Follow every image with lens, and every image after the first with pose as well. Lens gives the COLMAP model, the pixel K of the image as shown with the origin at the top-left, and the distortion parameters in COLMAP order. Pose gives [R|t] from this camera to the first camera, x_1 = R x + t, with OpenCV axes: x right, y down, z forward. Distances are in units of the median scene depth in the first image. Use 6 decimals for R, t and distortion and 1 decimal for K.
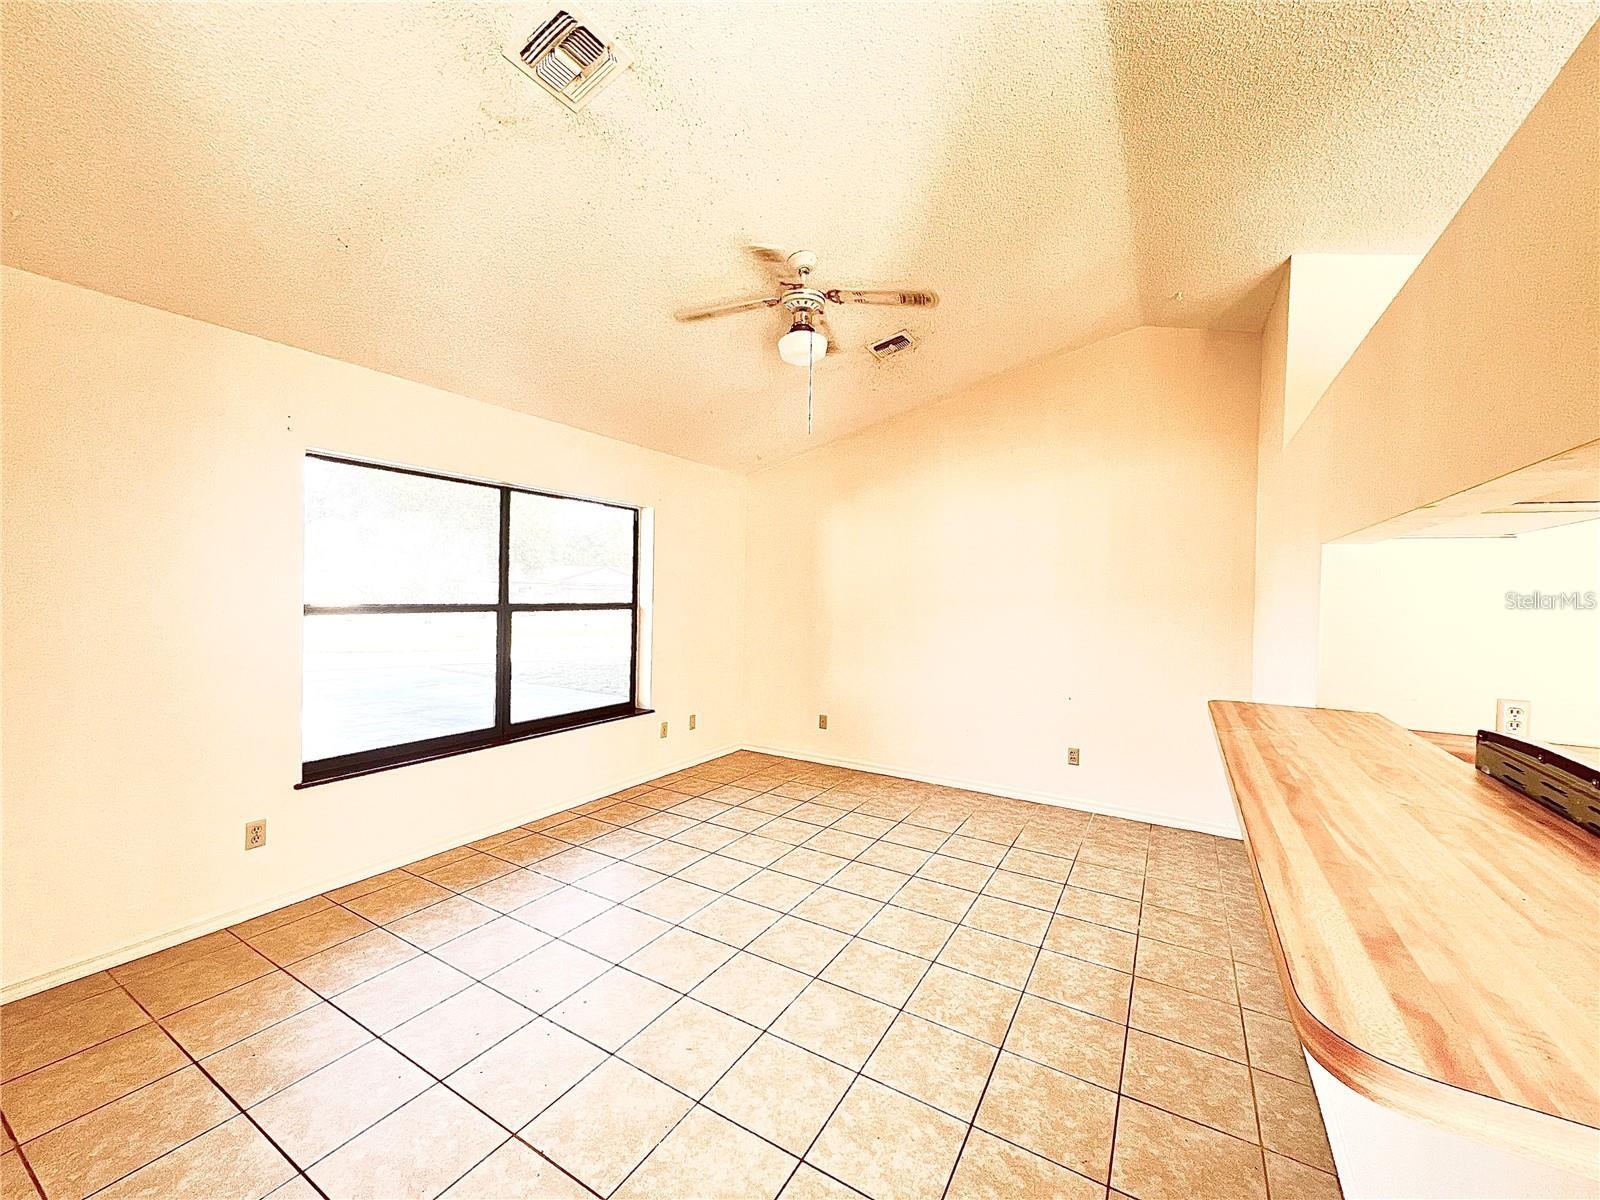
lens RADIAL K [[643.4, 0, 803.2], [0, 643.4, 595.4], [0, 0, 1]] dist [0.007179, -0.000084]
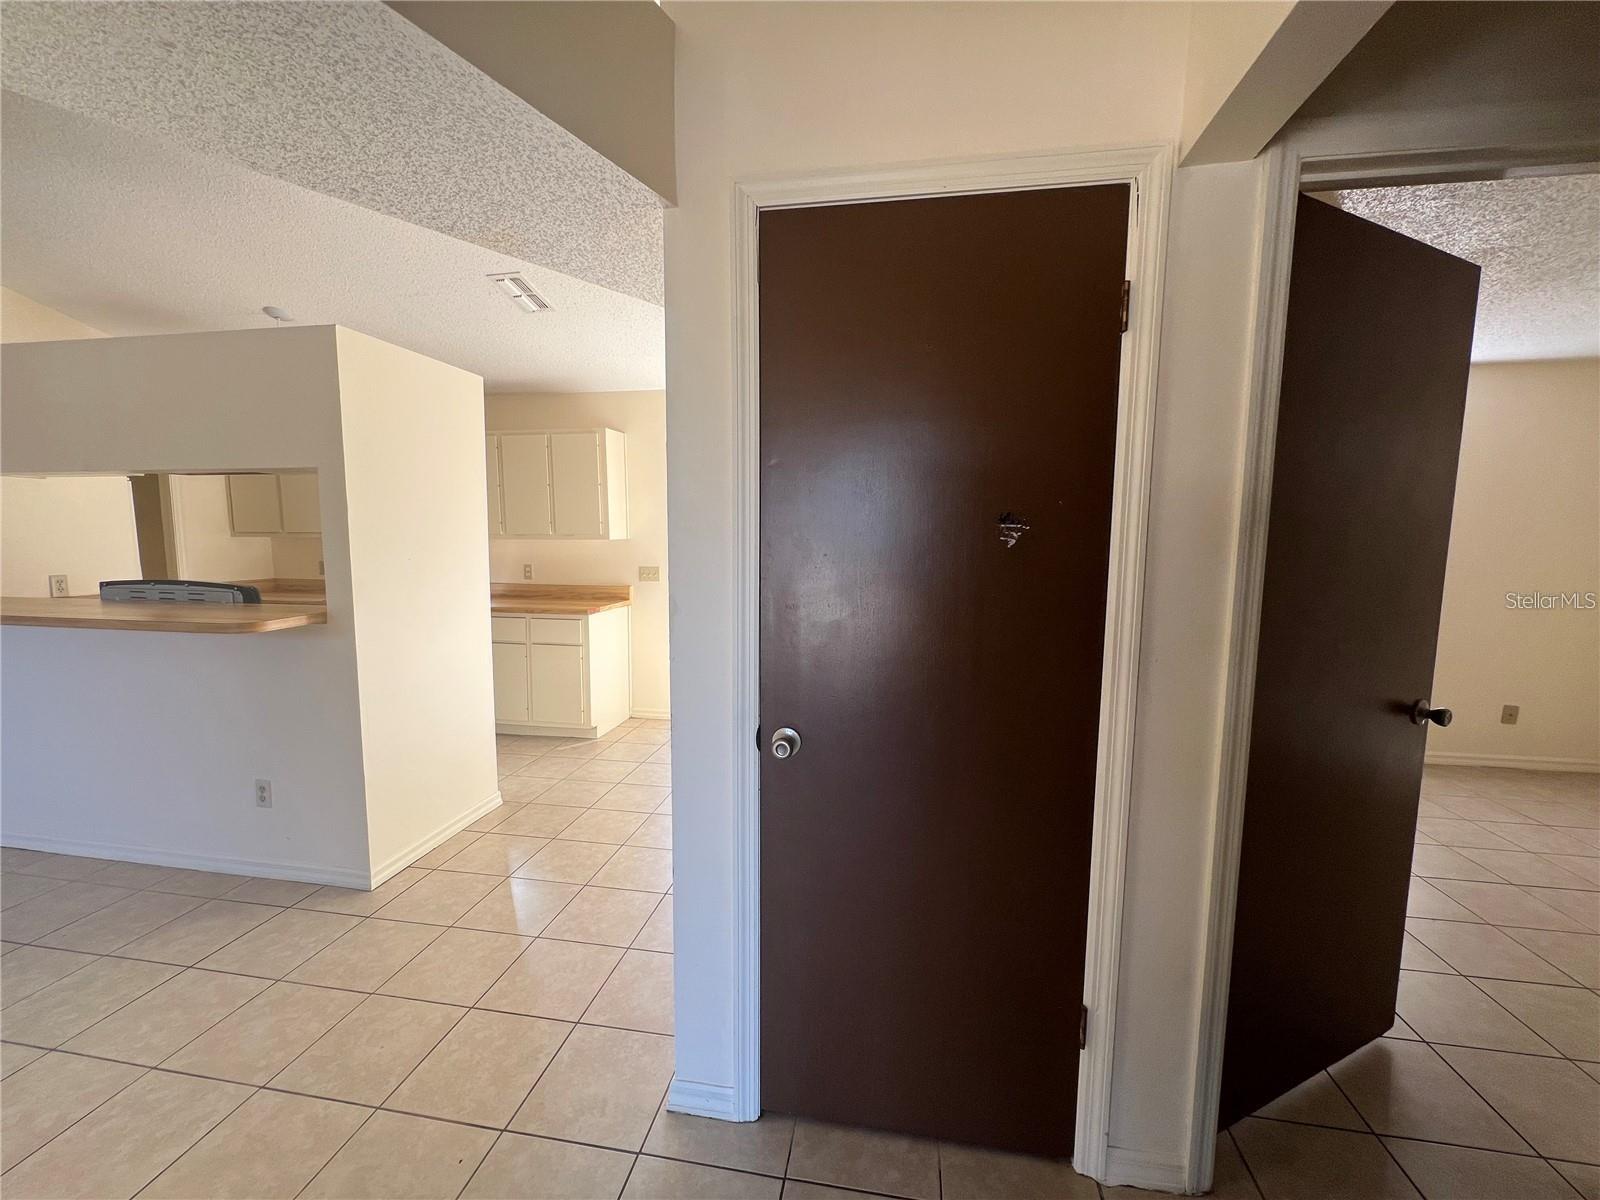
lens RADIAL K [[640.1, 0, 797.1], [0, 640.1, 597.3], [0, 0, 1]] dist [-0.000792, -0.000328]
pose [[-0.350914, -0.120833, 0.928579, -1.189018], [-0.003686, 0.991810, 0.127669, -0.003651], [-0.936400, 0.041378, -0.348486, -0.240741]]
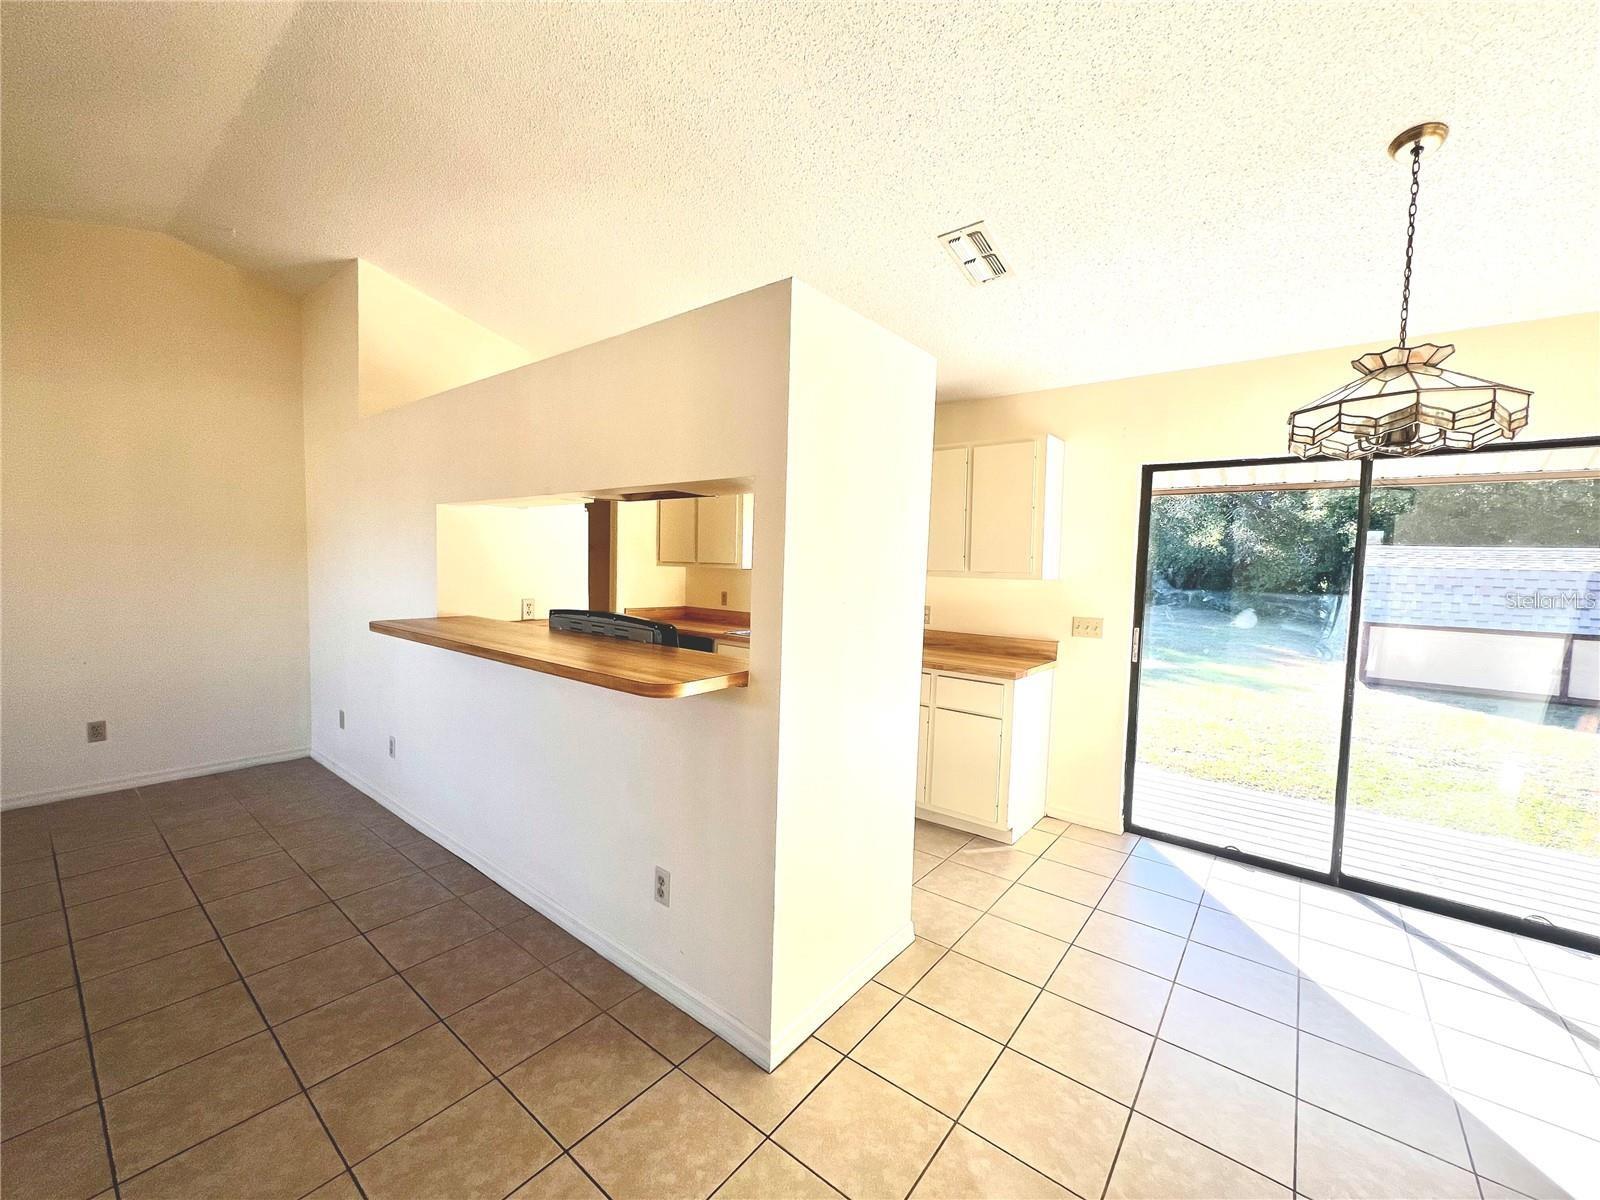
lens RADIAL K [[640.1, 0, 797.1], [0, 640.1, 597.3], [0, 0, 1]] dist [-0.000792, -0.000328]
pose [[0.148996, -0.073734, 0.986085, -0.571642], [-0.012690, 0.996991, 0.076467, 0.009613], [-0.988756, -0.023907, 0.147612, -0.007029]]
